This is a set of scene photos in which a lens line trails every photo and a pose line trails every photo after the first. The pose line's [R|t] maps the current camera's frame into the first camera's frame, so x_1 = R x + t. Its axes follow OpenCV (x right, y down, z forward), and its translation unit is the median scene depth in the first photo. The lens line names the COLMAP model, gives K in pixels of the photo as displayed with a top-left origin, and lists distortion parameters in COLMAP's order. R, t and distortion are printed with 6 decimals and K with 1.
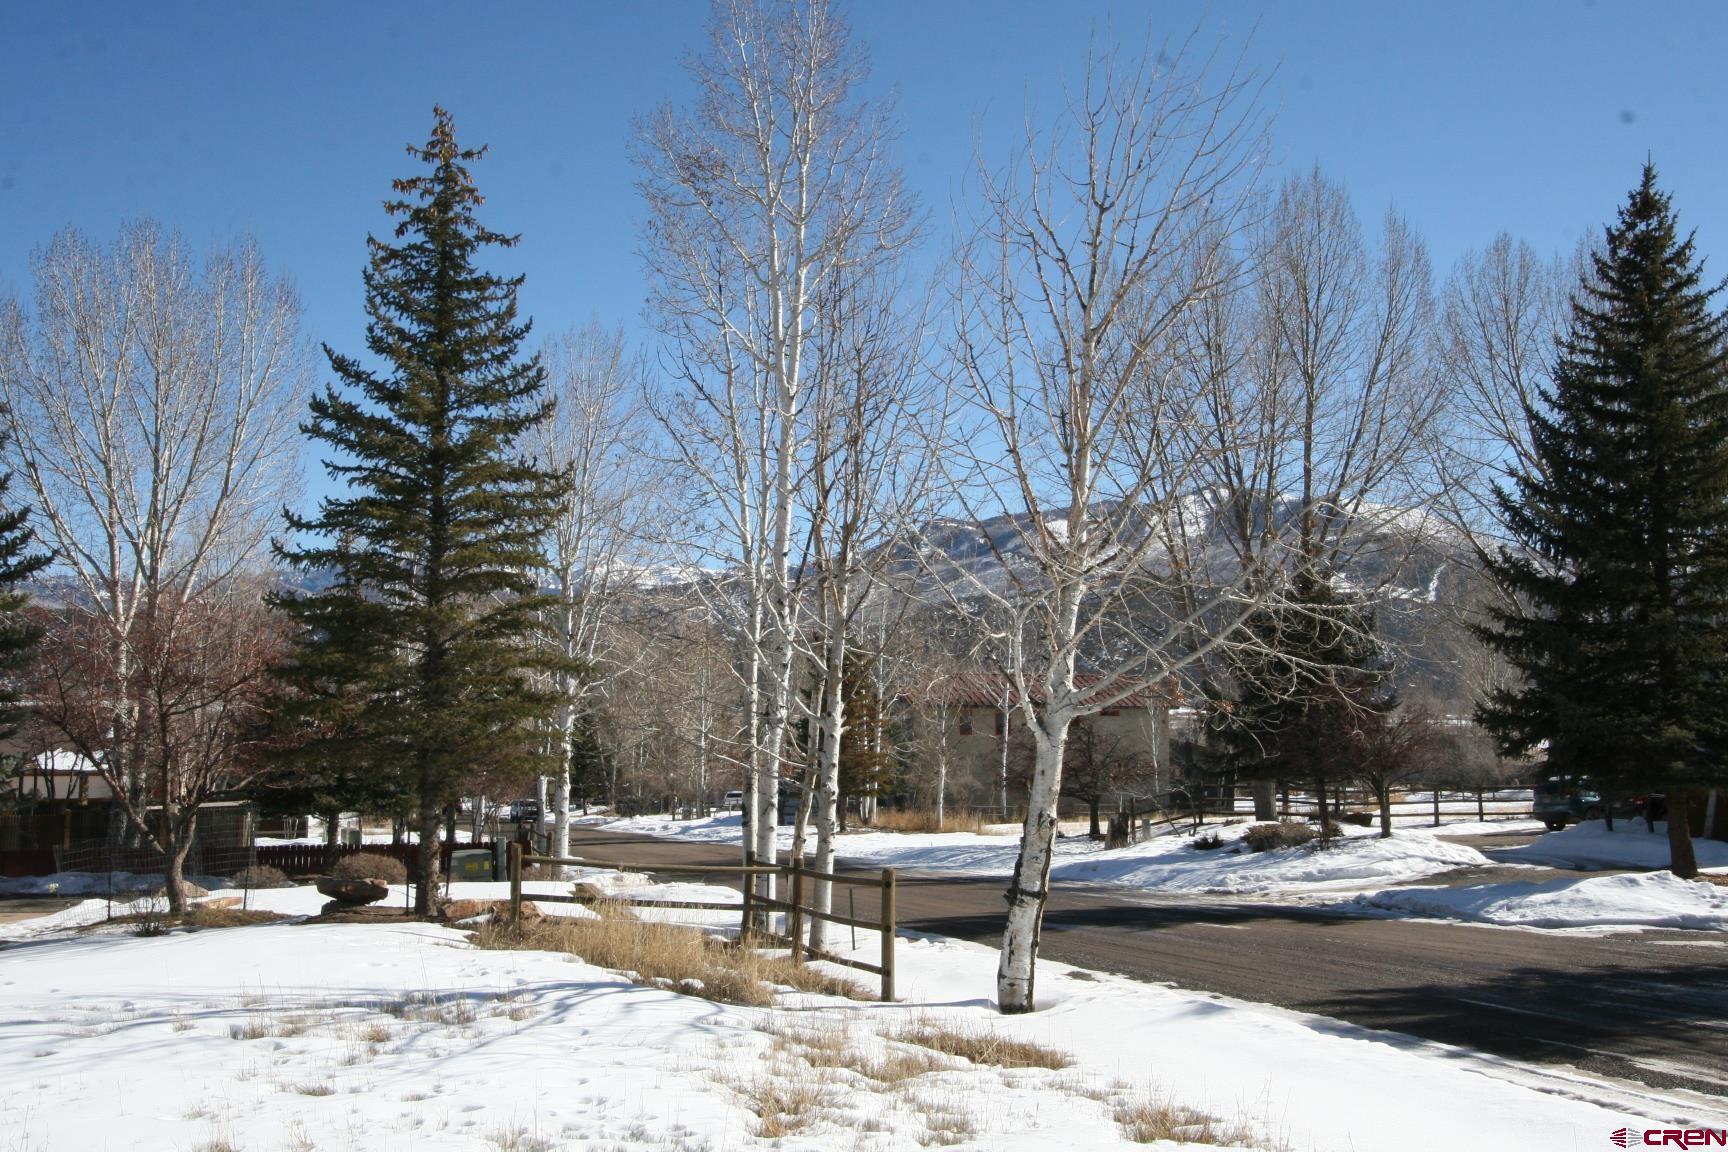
lens RADIAL K [[1666.6, 0, 854.9], [0, 1666.6, 572.8], [0, 0, 1]] dist [-0.010362, 0.057894]
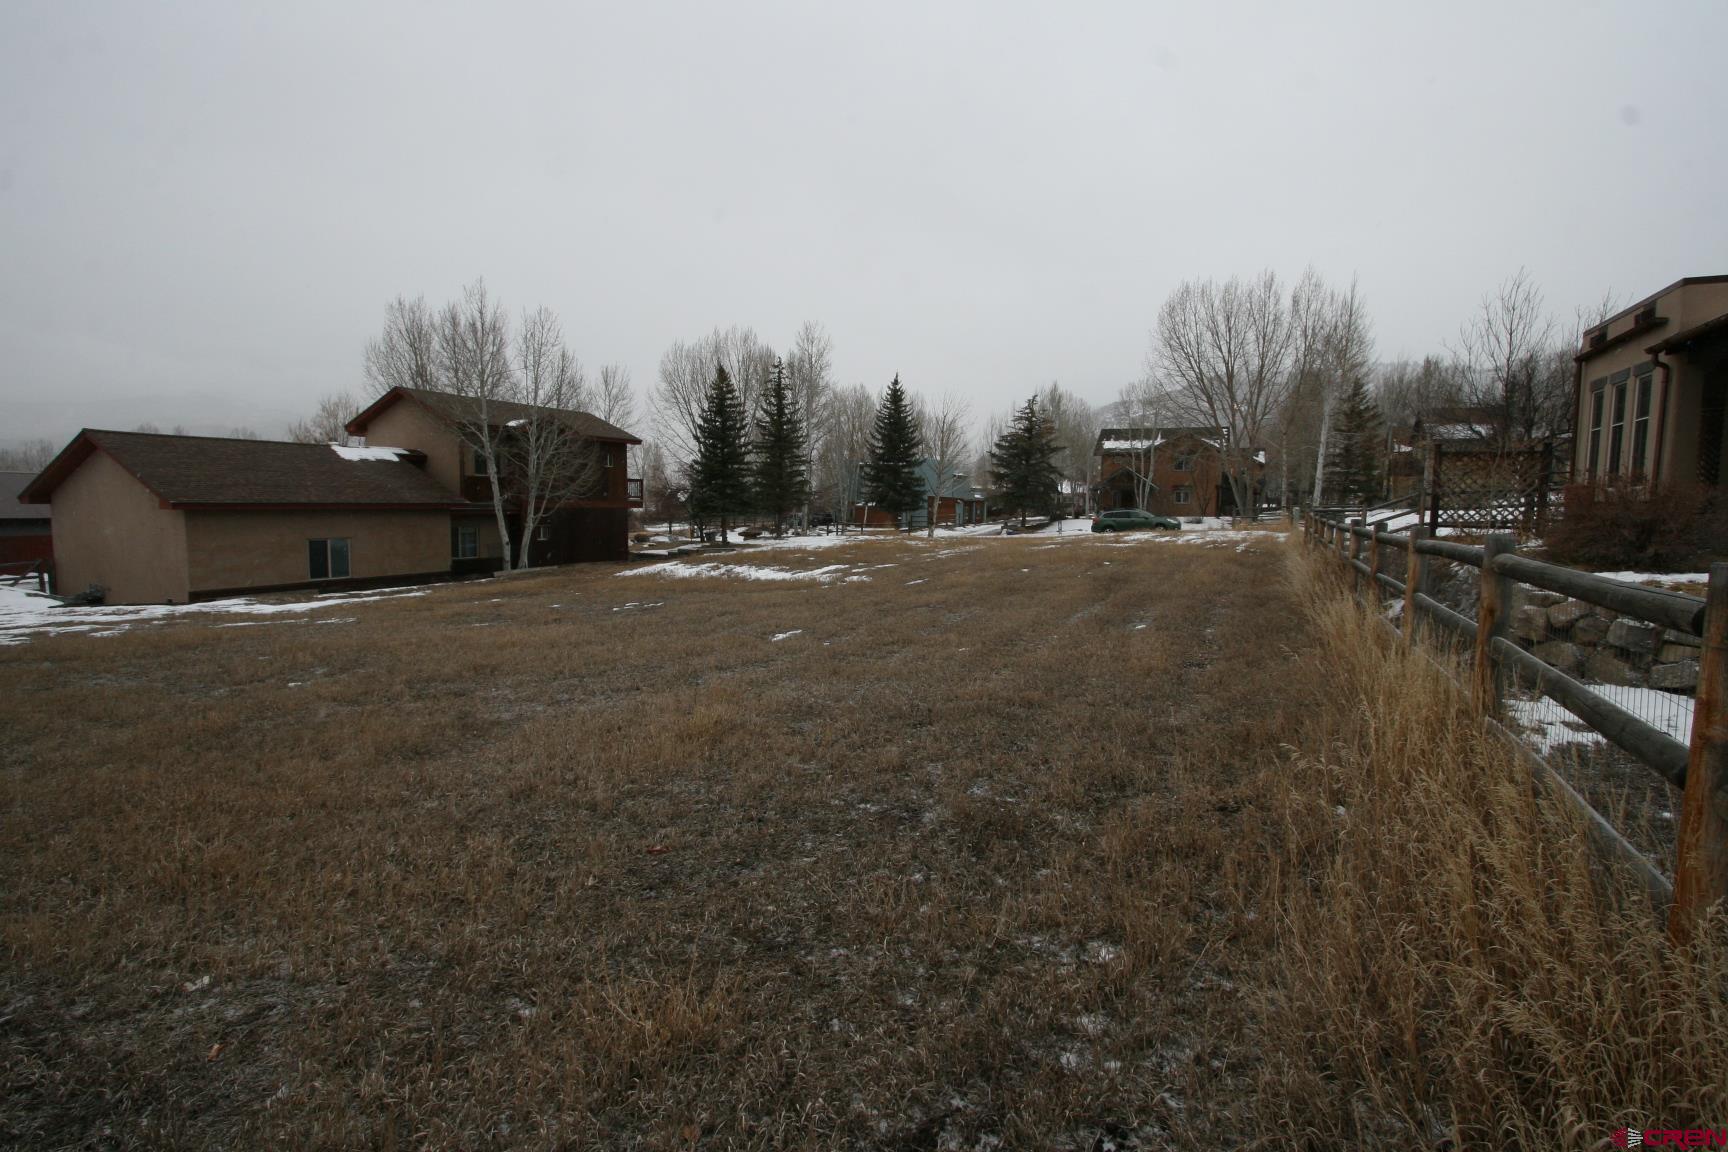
lens RADIAL K [[816.8, 0, 864.0], [0, 816.8, 576.0], [0, 0, 1]] dist [-0.011334, 0.000227]
pose [[0.698322, -0.063397, 0.712971, -1.179395], [-0.067839, 0.985724, 0.154095, -0.039632], [-0.712562, -0.155975, 0.684052, -0.514031]]
